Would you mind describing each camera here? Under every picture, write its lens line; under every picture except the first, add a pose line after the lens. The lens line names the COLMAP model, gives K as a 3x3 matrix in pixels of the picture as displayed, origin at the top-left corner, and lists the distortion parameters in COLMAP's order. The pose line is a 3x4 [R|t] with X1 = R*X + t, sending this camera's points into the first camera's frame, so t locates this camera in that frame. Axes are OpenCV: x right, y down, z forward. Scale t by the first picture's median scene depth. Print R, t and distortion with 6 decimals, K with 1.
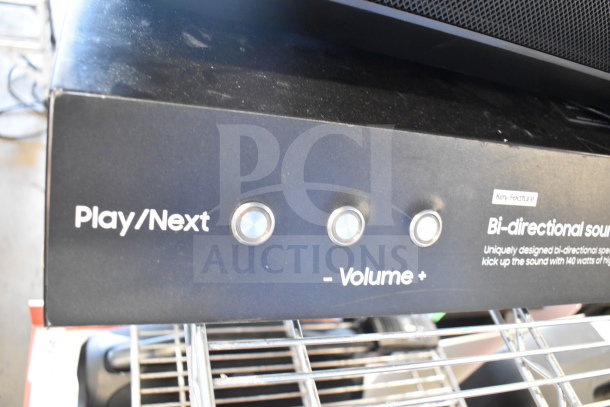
lens RADIAL K [[474.6, 0, 306.8], [0, 474.6, 204.4], [0, 0, 1]] dist [-0.089510, -0.009984]
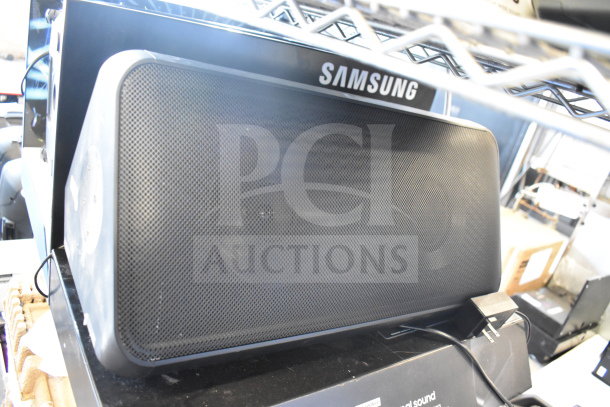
lens RADIAL K [[457.6, 0, 301.8], [0, 457.6, 198.0], [0, 0, 1]] dist [-0.111162, 0.028850]
pose [[0.939037, -0.180808, 0.292435, -0.144823], [0.257551, 0.933384, -0.249924, -0.433779], [-0.227766, 0.310005, 0.923049, -0.801753]]
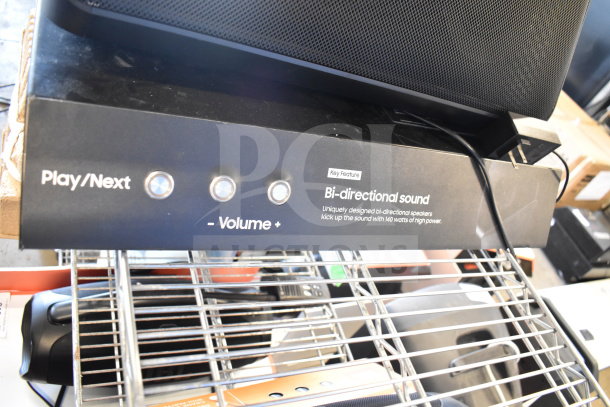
lens RADIAL K [[457.6, 0, 306.2], [0, 457.6, 204.7], [0, 0, 1]] dist [-0.111162, 0.028850]
pose [[0.990312, 0.009645, 0.138527, 0.142462], [-0.012635, 0.999706, 0.020717, 0.061918], [-0.138286, -0.022267, 0.990142, -0.477111]]
